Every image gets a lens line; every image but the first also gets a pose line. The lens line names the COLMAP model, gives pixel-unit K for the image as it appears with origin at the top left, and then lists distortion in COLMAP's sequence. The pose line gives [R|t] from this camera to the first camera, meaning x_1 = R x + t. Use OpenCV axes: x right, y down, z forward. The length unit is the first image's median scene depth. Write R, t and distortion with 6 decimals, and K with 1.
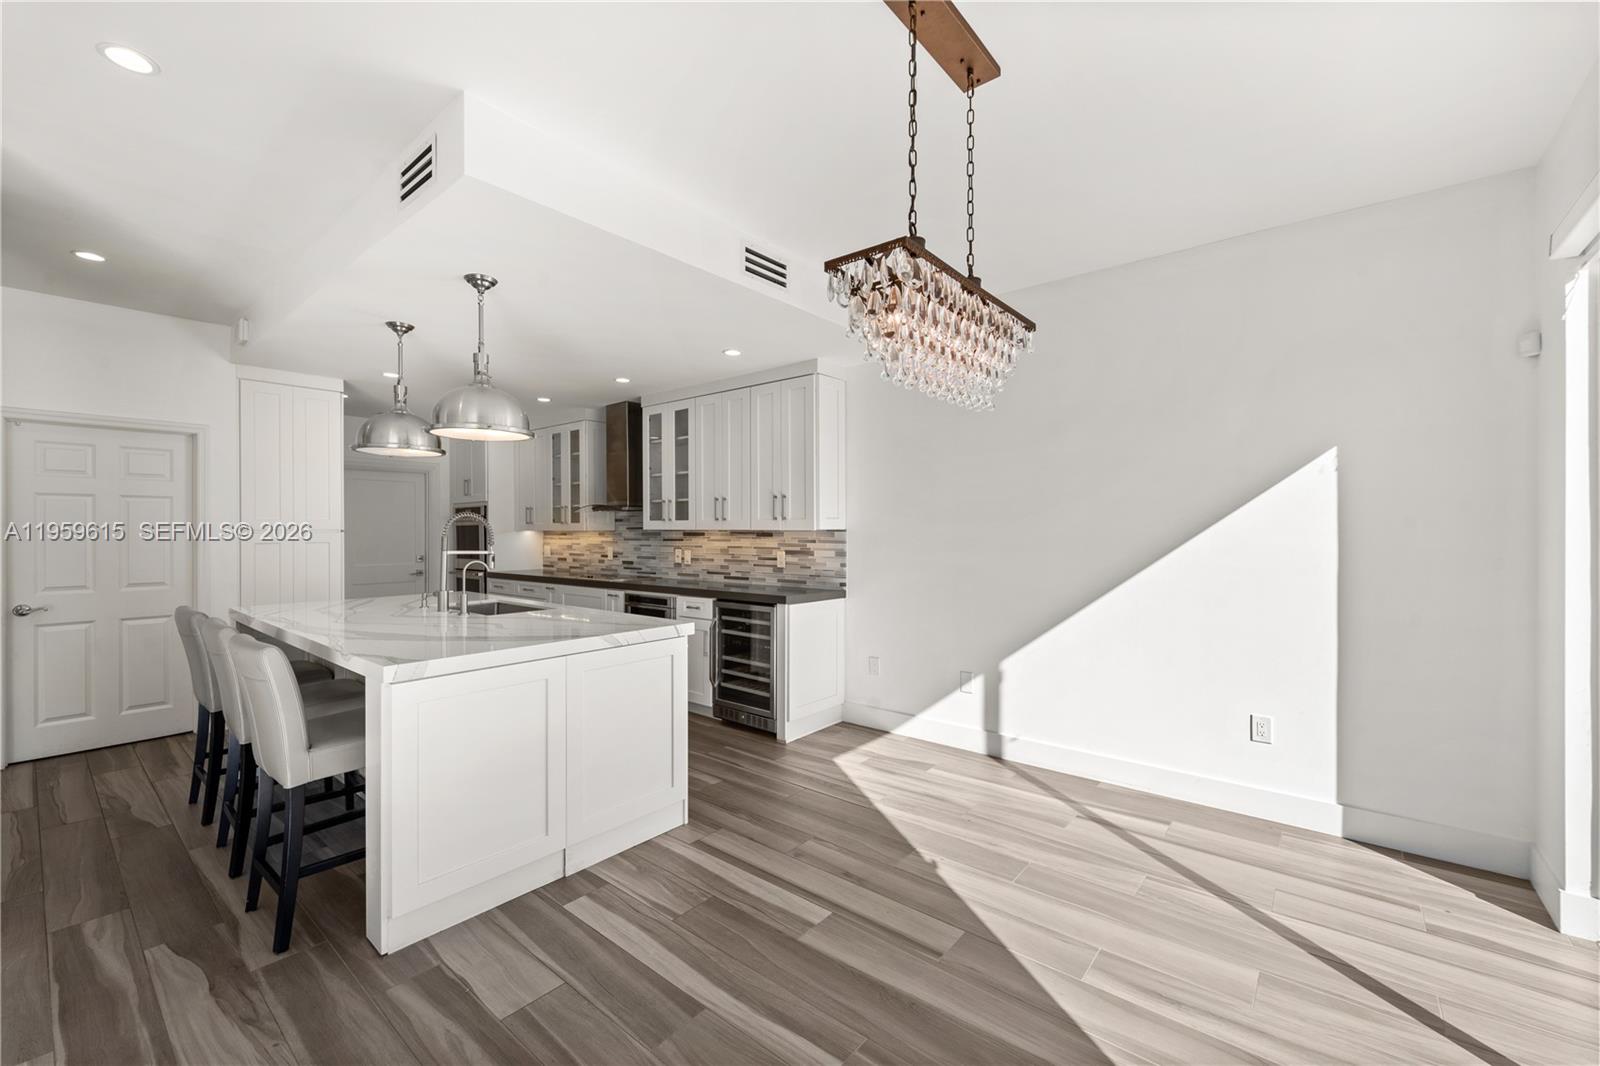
lens RADIAL K [[649.0, 0, 799.4], [0, 649.0, 529.6], [0, 0, 1]] dist [0.004662, -0.000309]
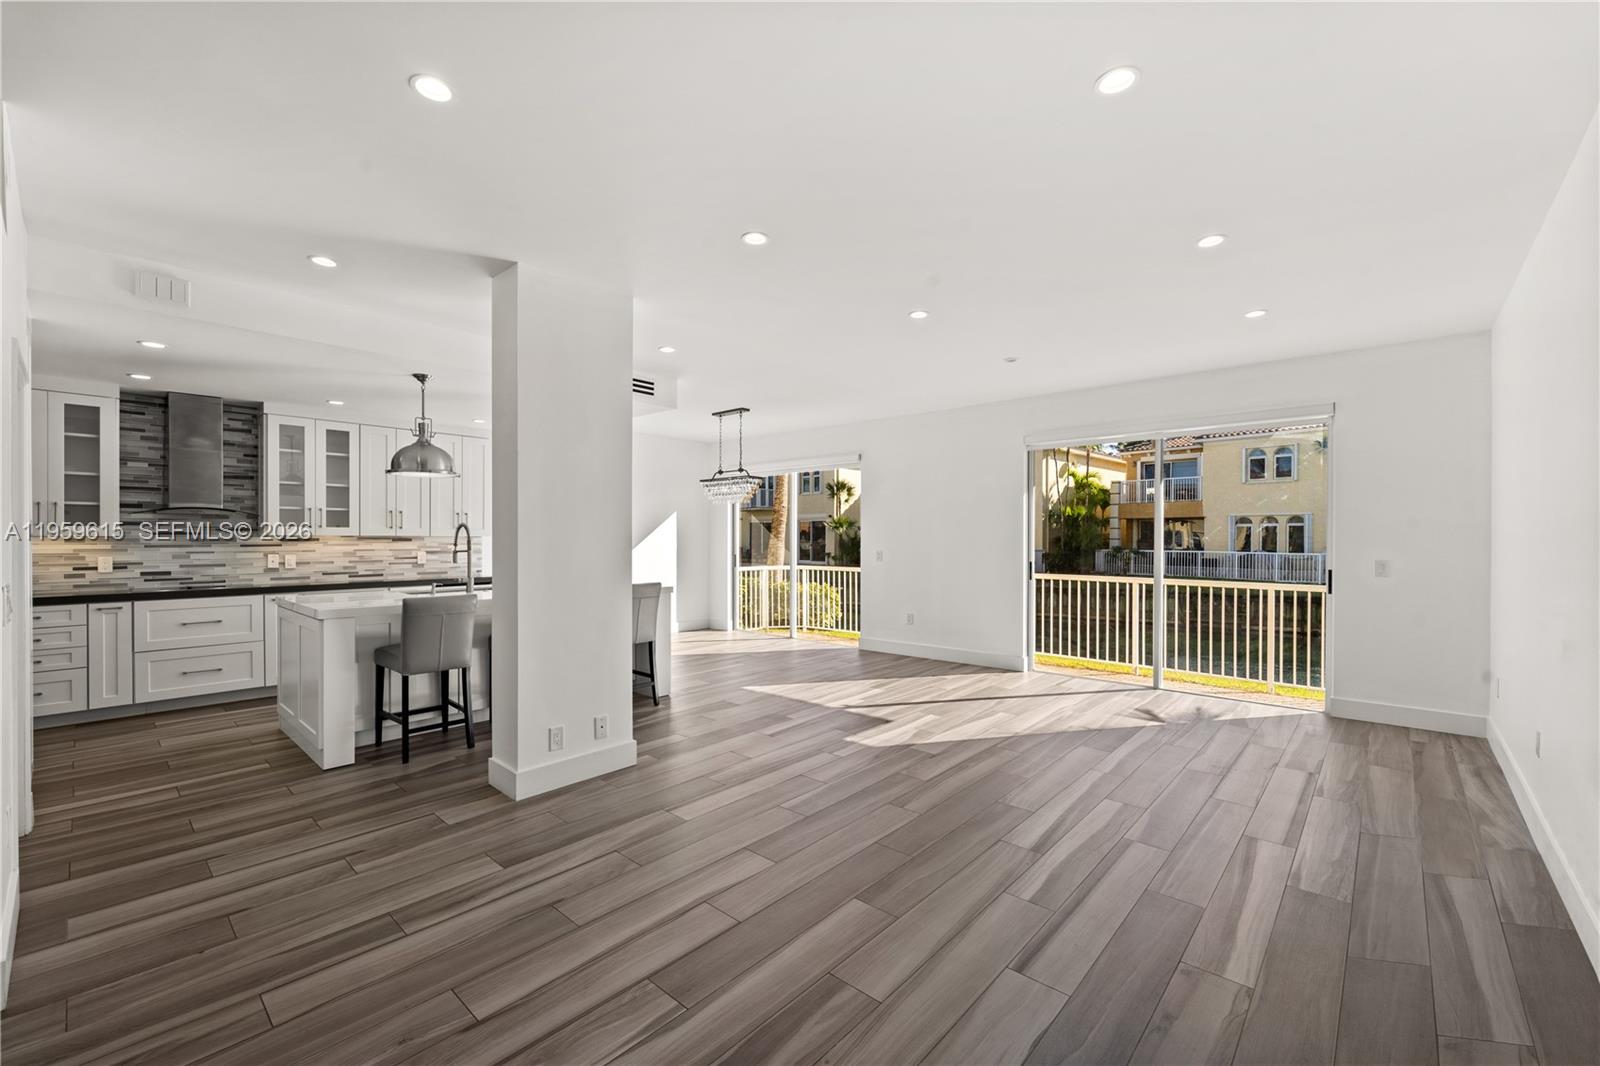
lens RADIAL K [[649.0, 0, 803.0], [0, 649.0, 541.6], [0, 0, 1]] dist [0.004662, -0.000309]
pose [[0.035294, -0.004557, 0.999367, -1.271794], [-0.001820, 0.999988, 0.004624, 0.004137], [-0.999375, -0.001982, 0.035285, 0.141854]]
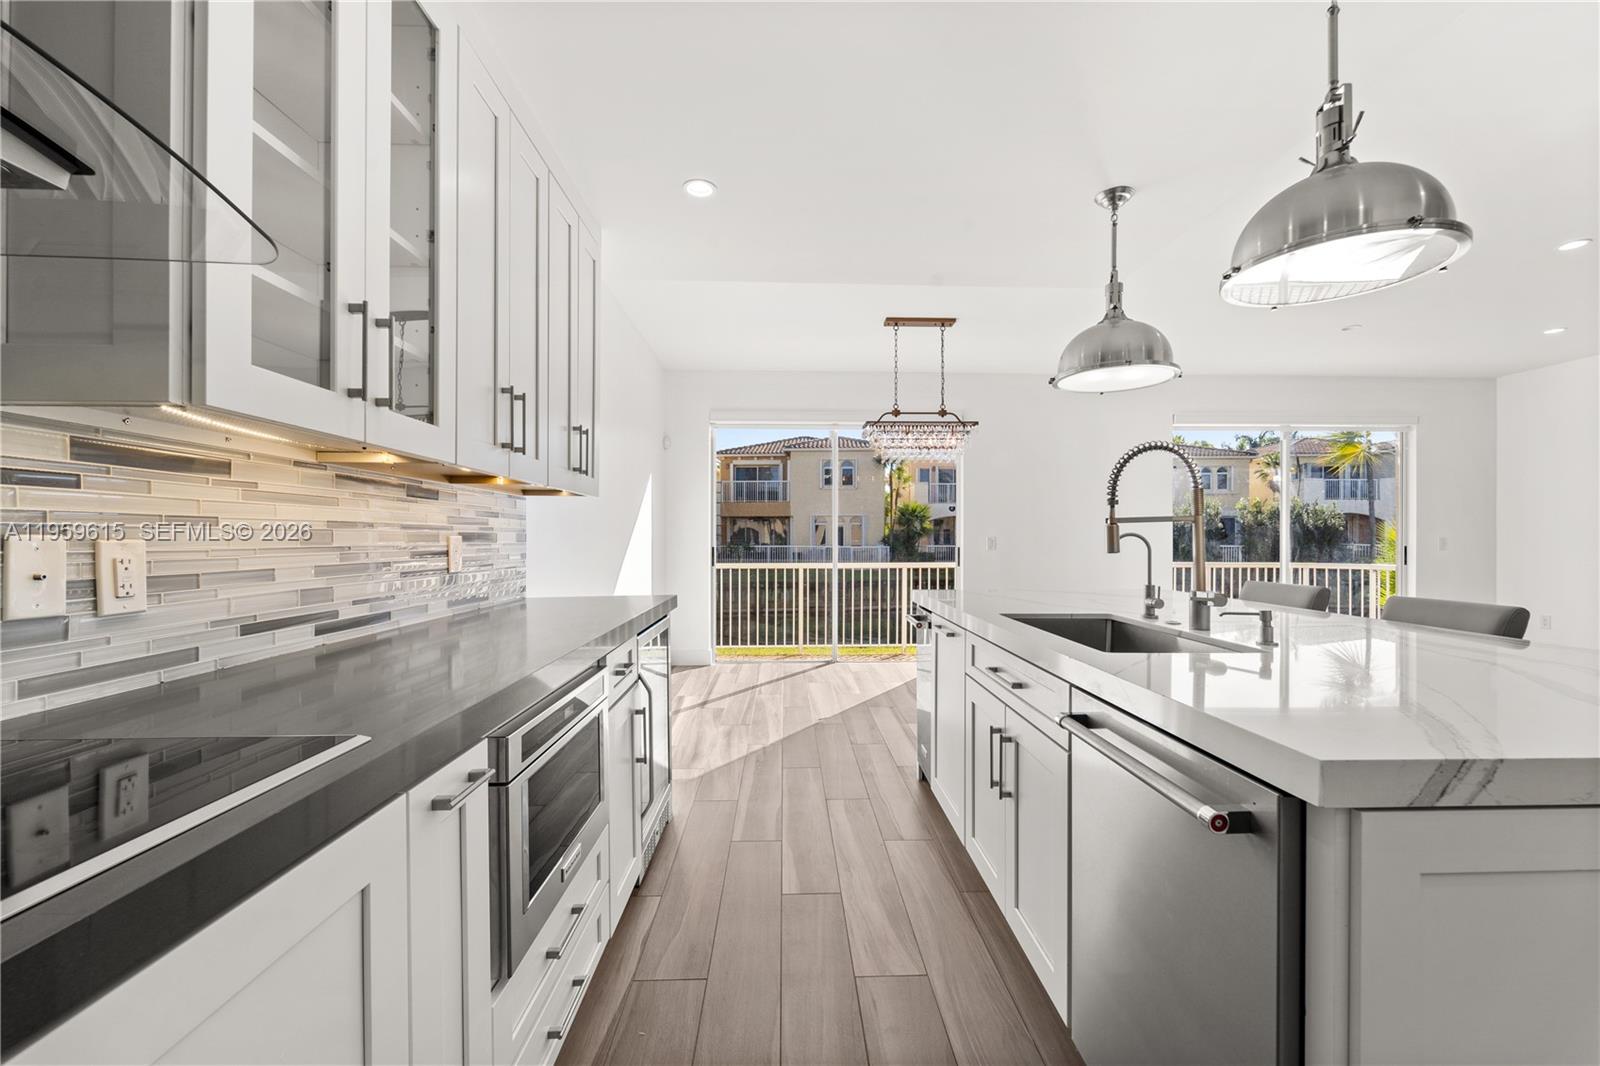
lens RADIAL K [[649.0, 0, 799.5], [0, 649.0, 532.9], [0, 0, 1]] dist [0.004662, -0.000309]
pose [[-0.661120, 0.007039, 0.750247, -0.475734], [0.000220, 0.999958, -0.009188, 0.033747], [-0.750280, -0.005909, -0.661094, 1.039714]]
